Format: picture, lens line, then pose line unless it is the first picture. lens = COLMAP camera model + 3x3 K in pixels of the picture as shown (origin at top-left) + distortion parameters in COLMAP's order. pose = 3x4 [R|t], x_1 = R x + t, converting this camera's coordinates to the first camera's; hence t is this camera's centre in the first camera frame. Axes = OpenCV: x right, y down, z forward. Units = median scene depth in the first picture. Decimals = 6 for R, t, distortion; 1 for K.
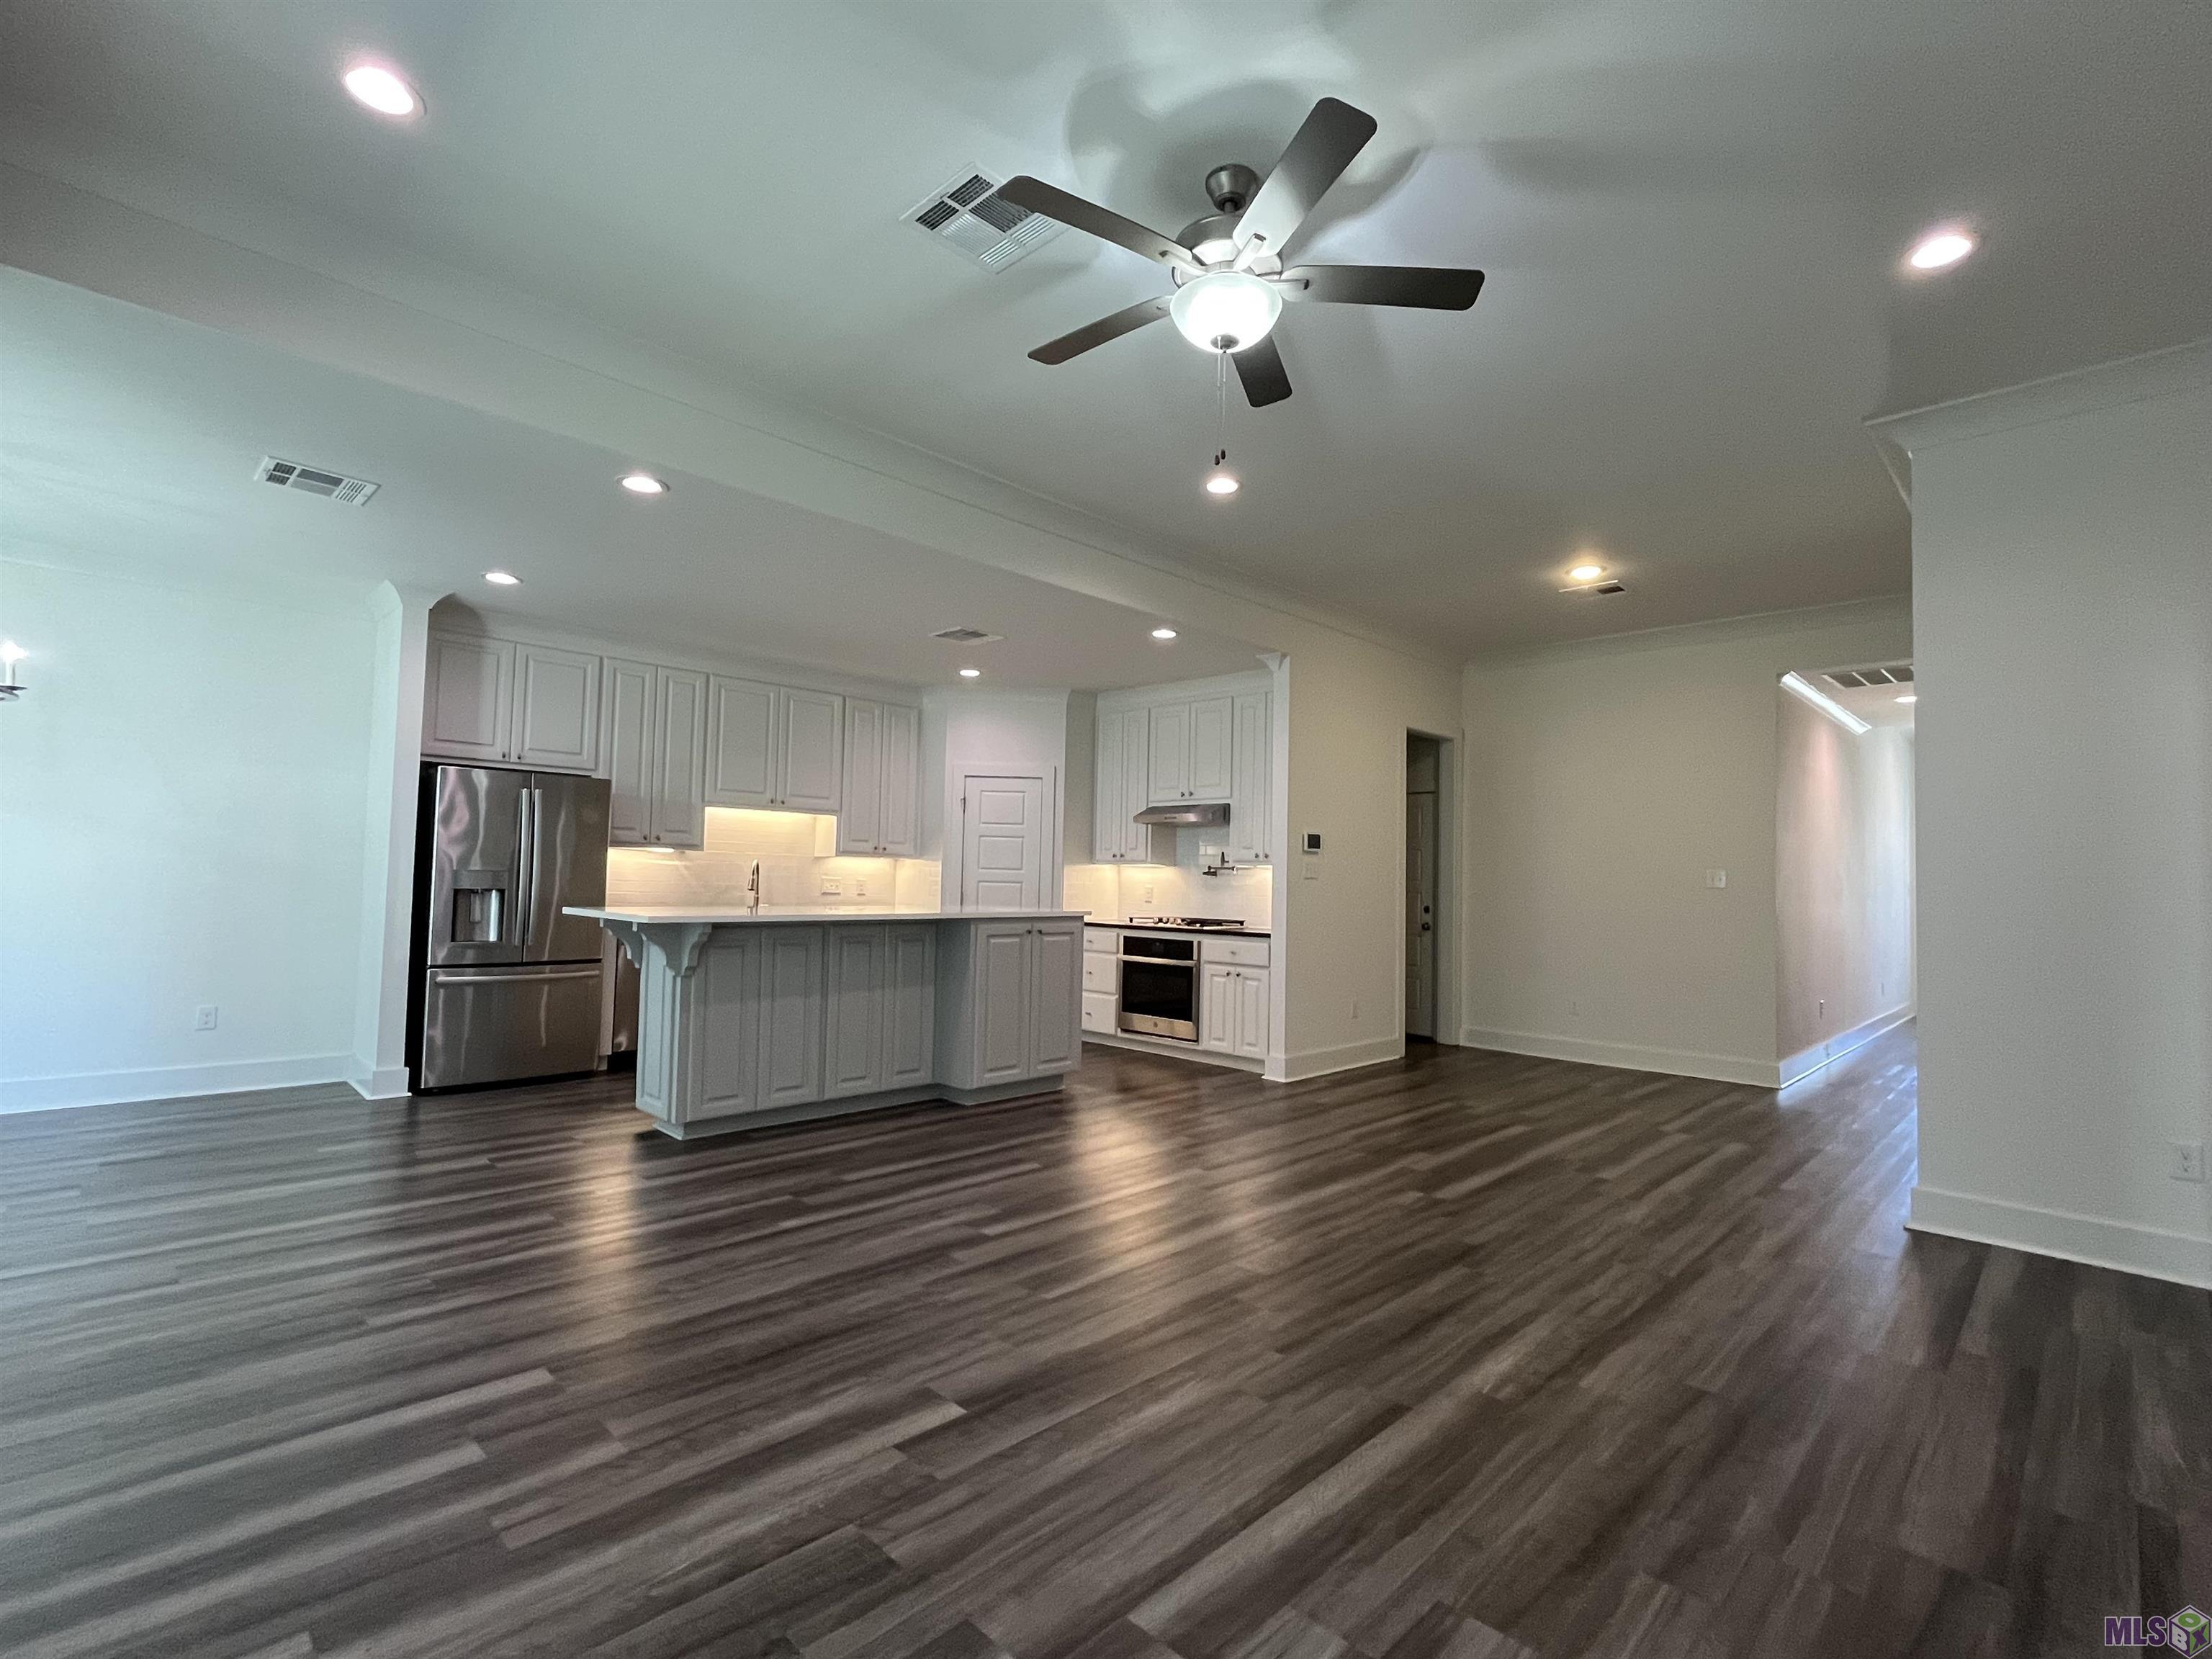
lens RADIAL K [[1027.0, 0, 1102.1], [0, 1027.0, 831.7], [0, 0, 1]] dist [-0.002041, -0.000871]
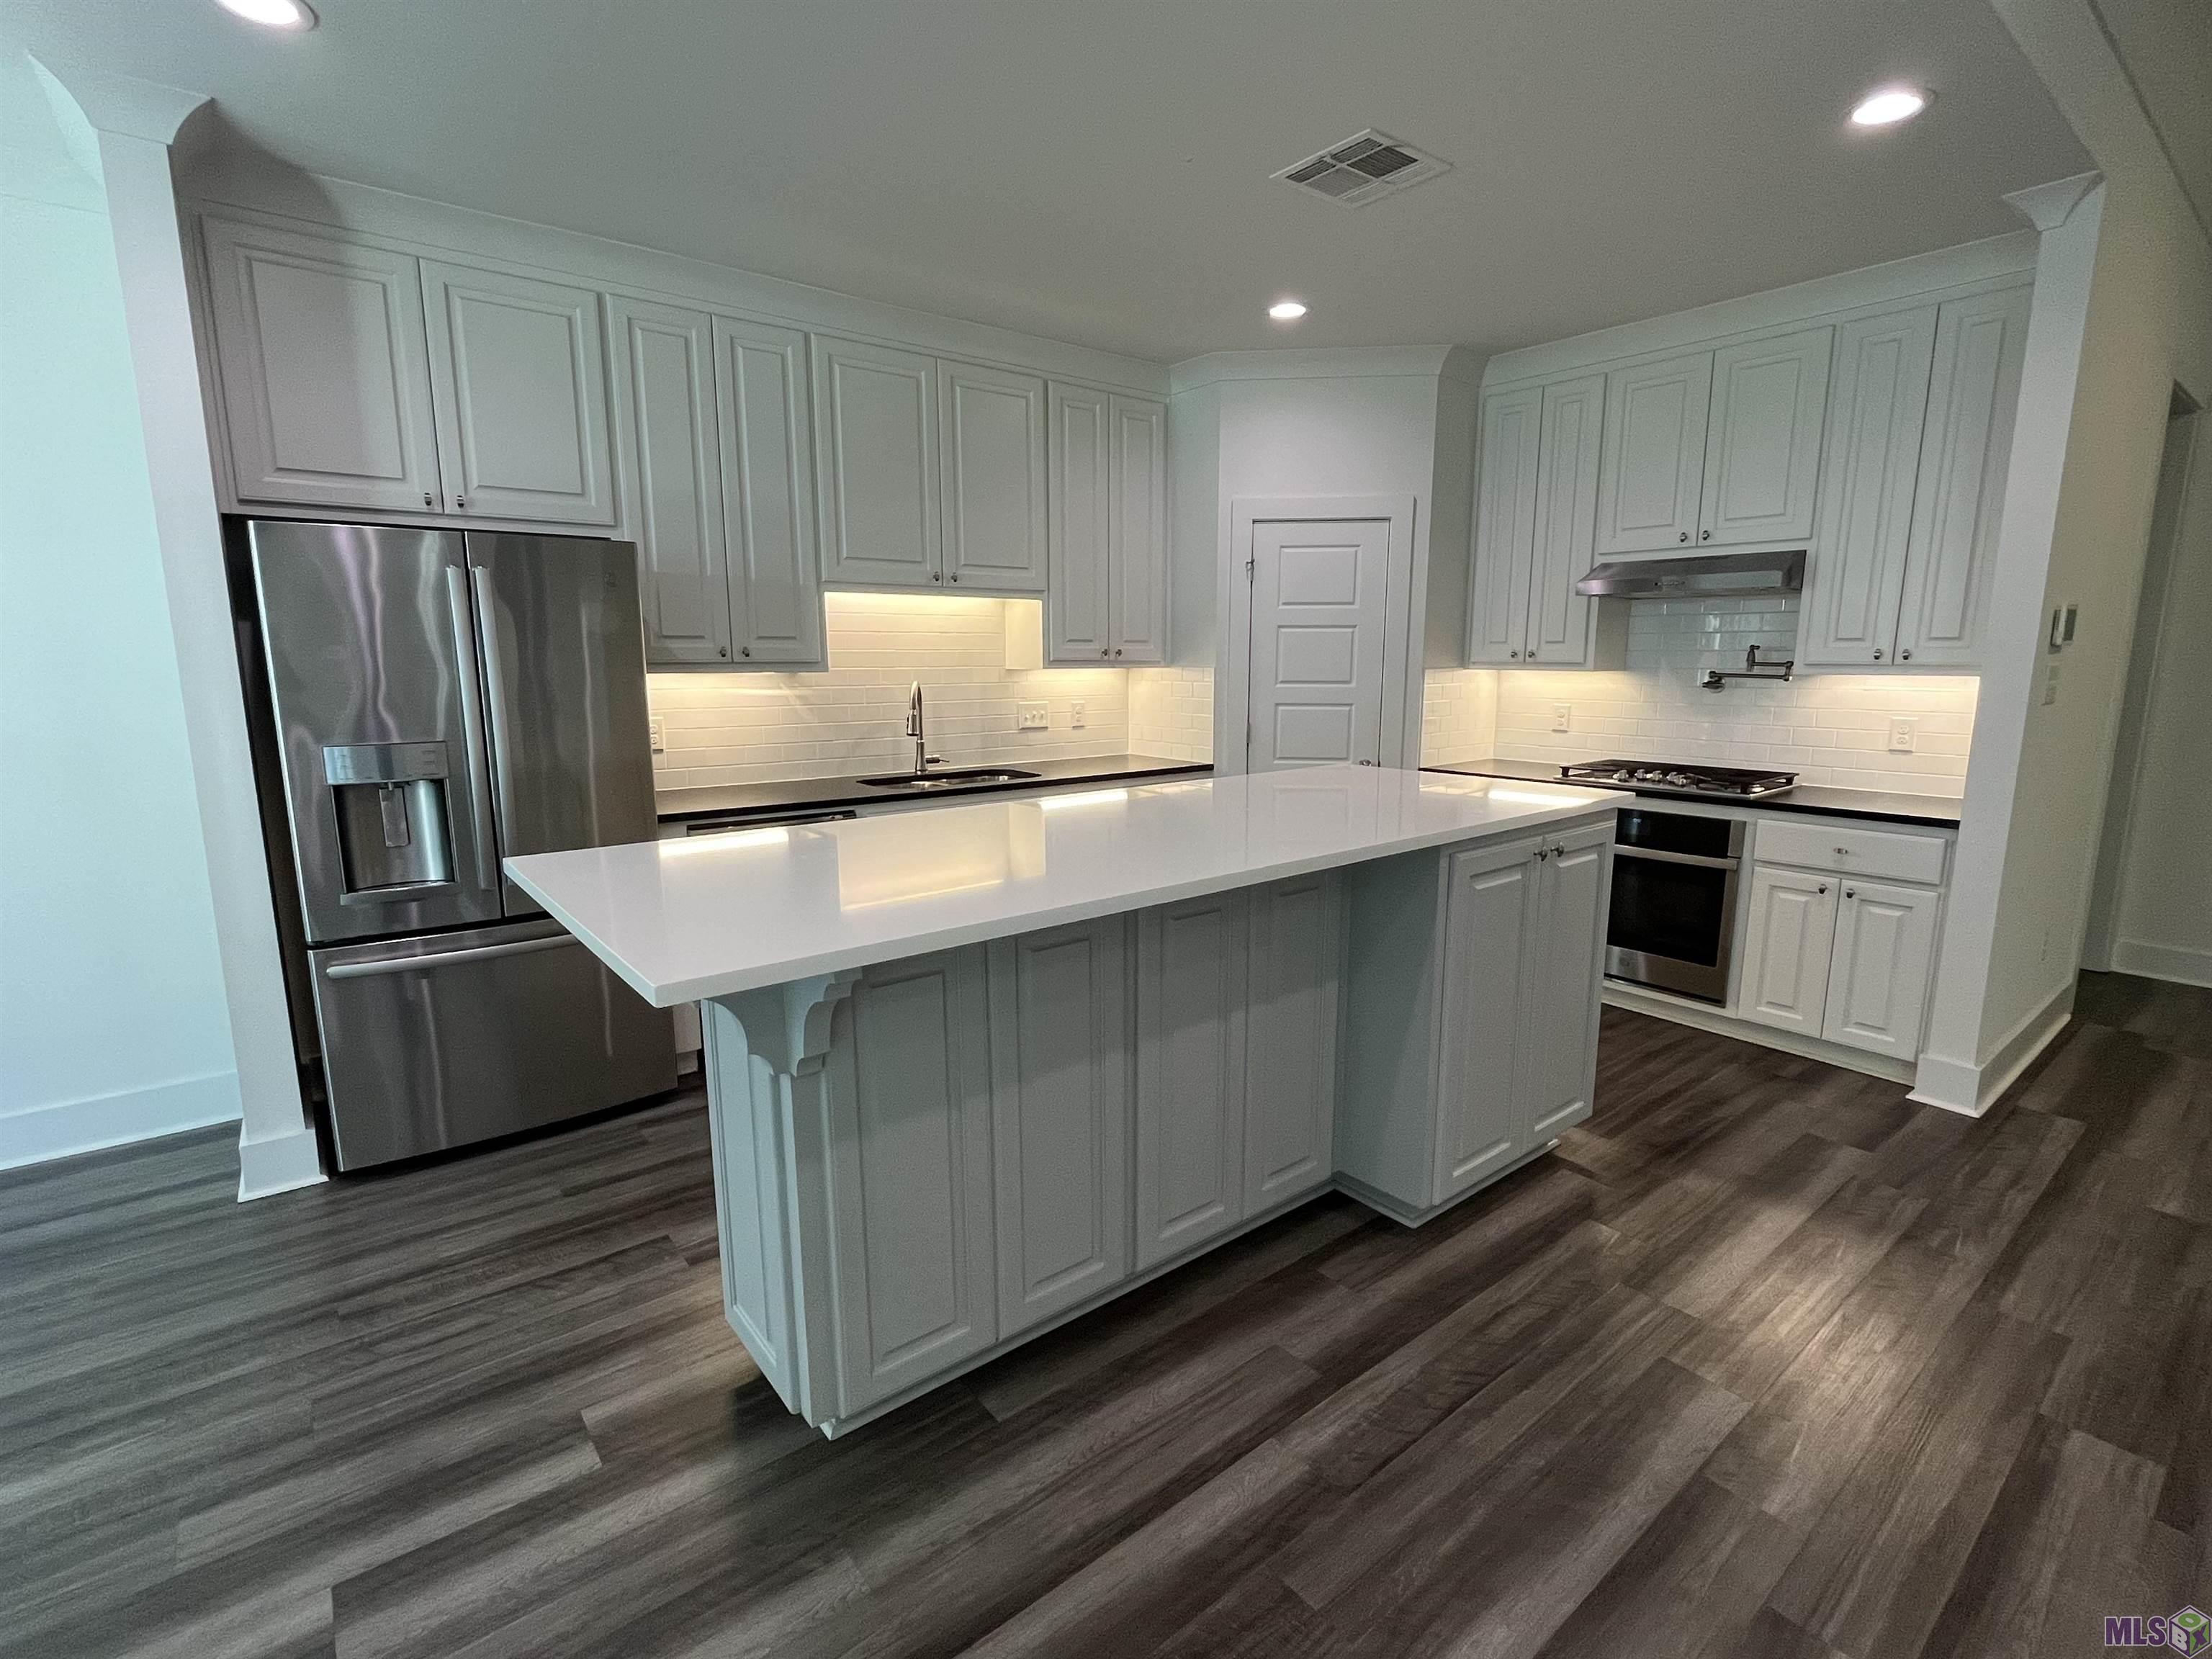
lens RADIAL K [[1027.0, 0, 1102.1], [0, 1027.0, 831.7], [0, 0, 1]] dist [-0.002041, -0.000871]
pose [[0.992673, -0.005310, -0.120717, -0.174538], [0.031222, 0.976380, 0.213794, -0.011736], [0.116731, -0.215996, 0.969391, 0.462238]]
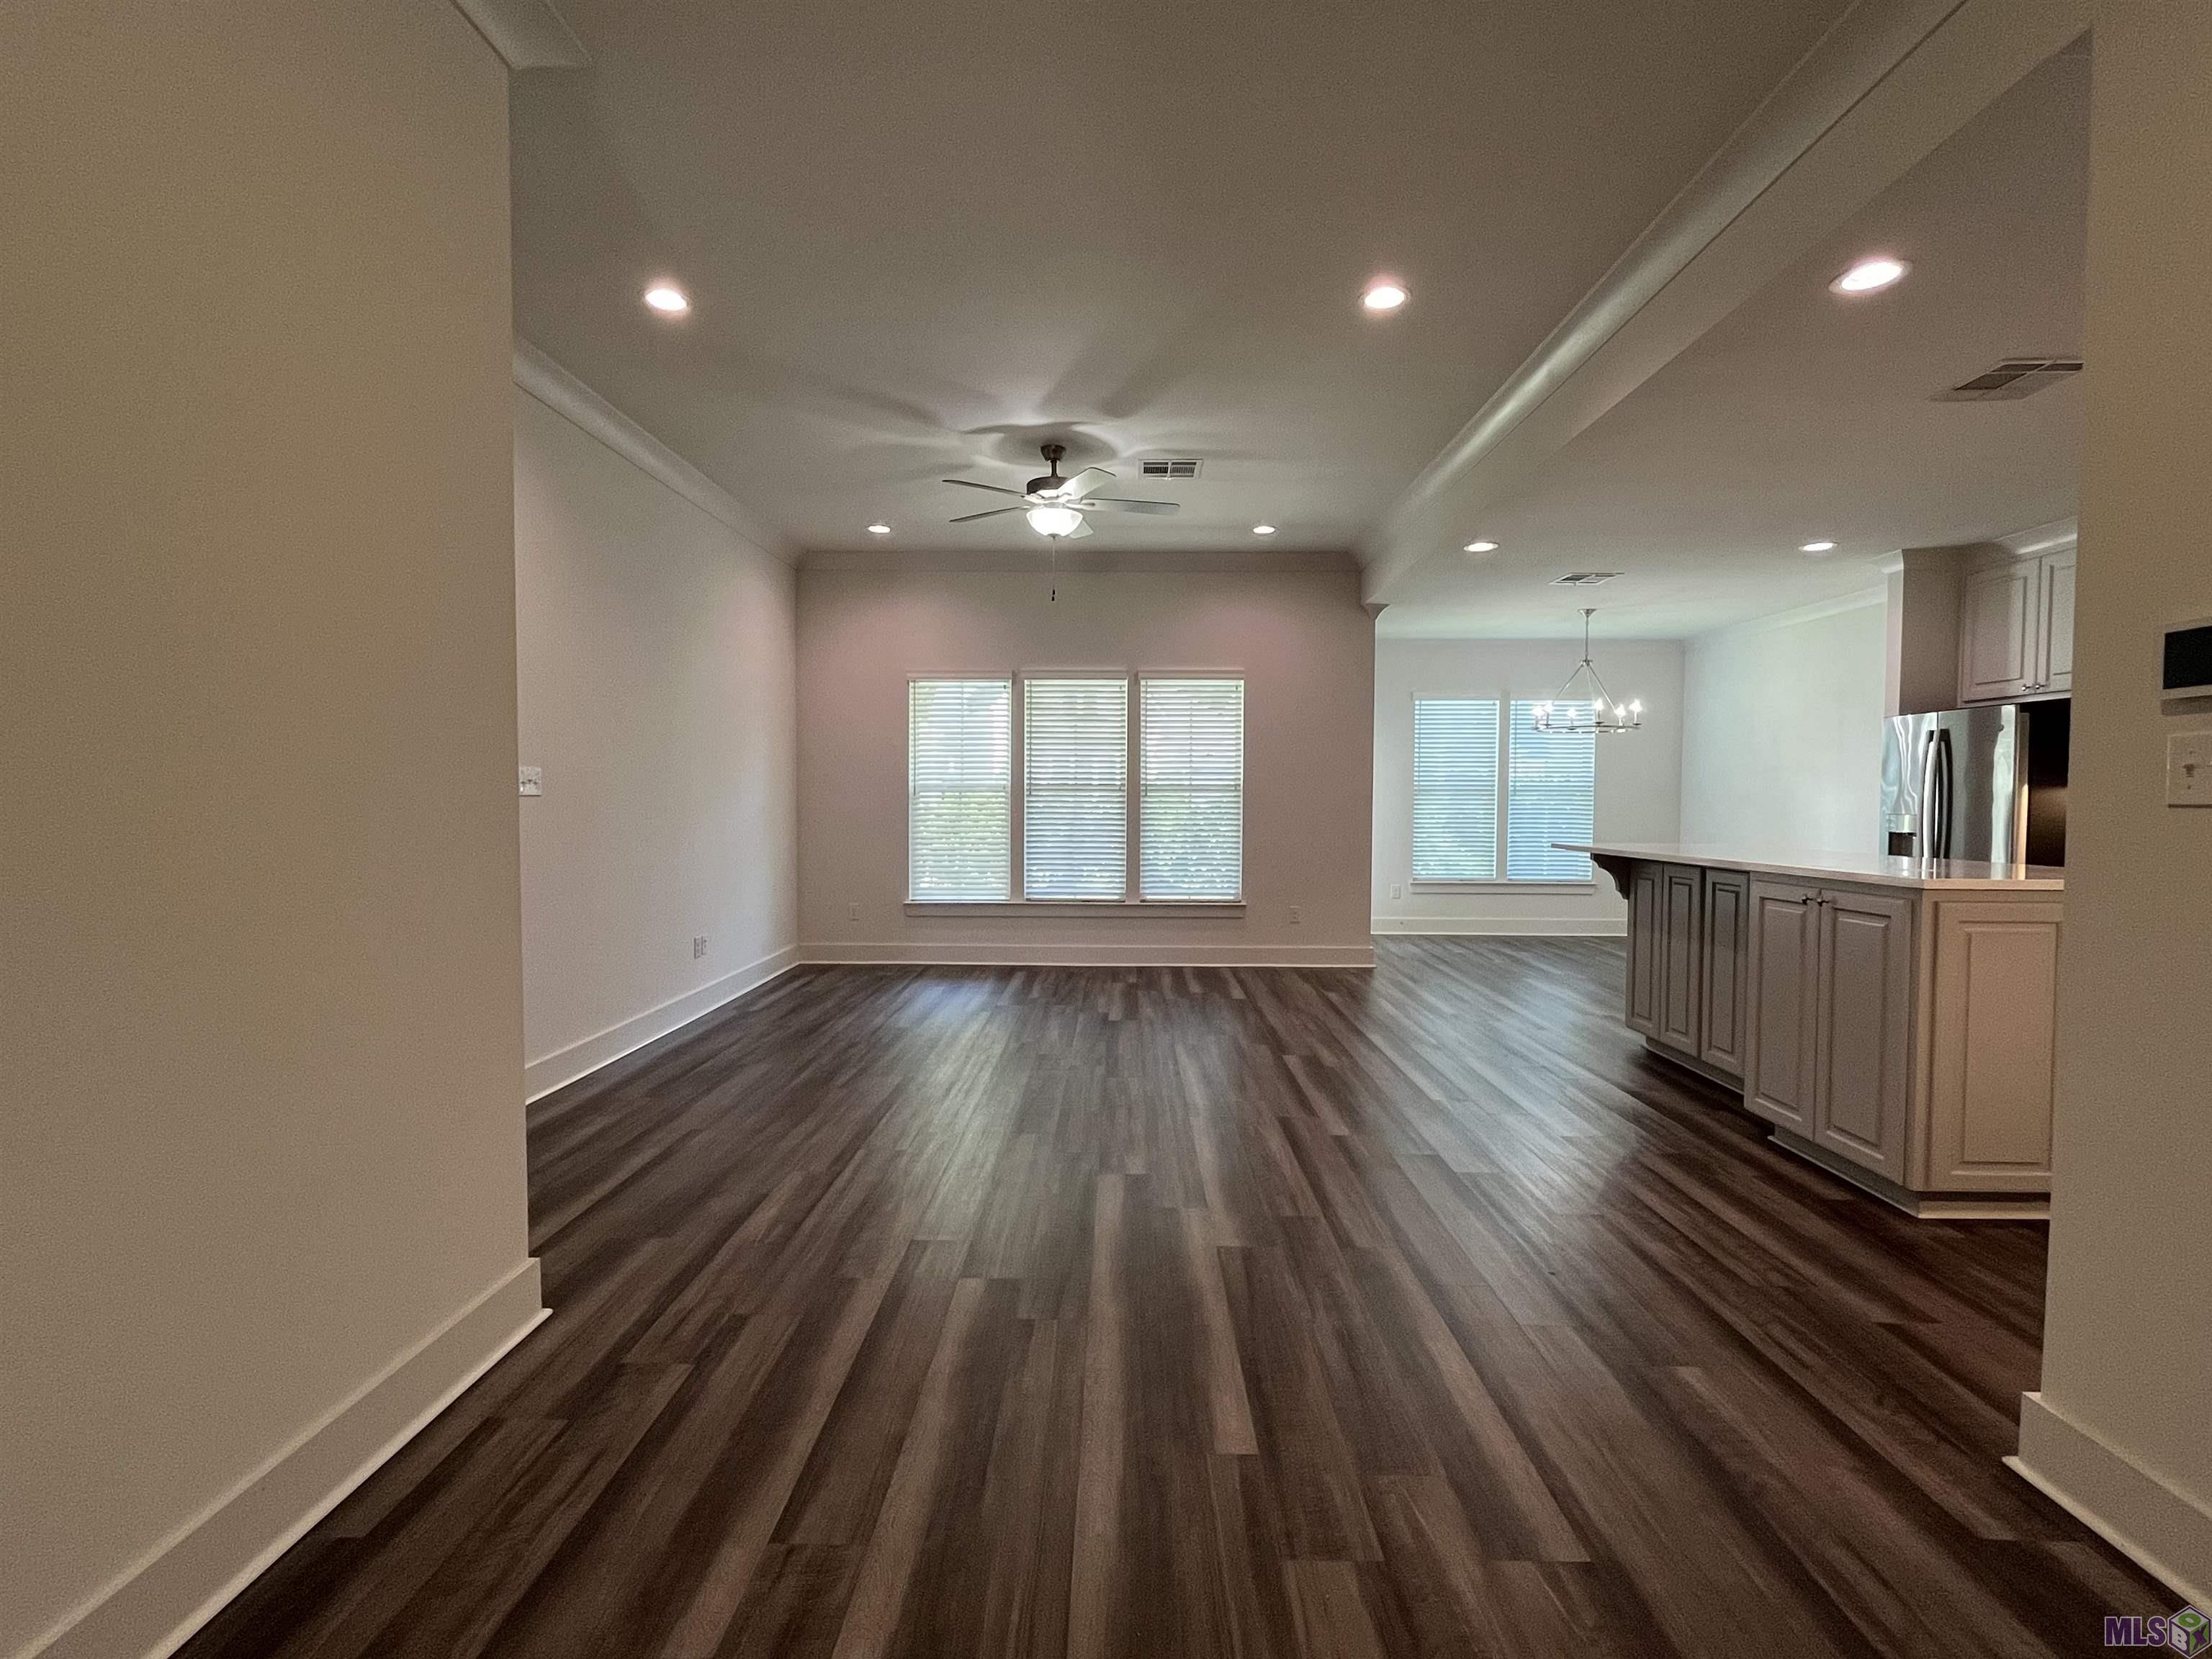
lens RADIAL K [[1027.0, 0, 1102.1], [0, 1027.0, 831.7], [0, 0, 1]] dist [-0.002041, -0.000871]
pose [[-0.724669, -0.004636, -0.689081, 0.554823], [0.009399, 0.999818, -0.016612, 0.052336], [0.689033, -0.018515, -0.724493, 0.973579]]
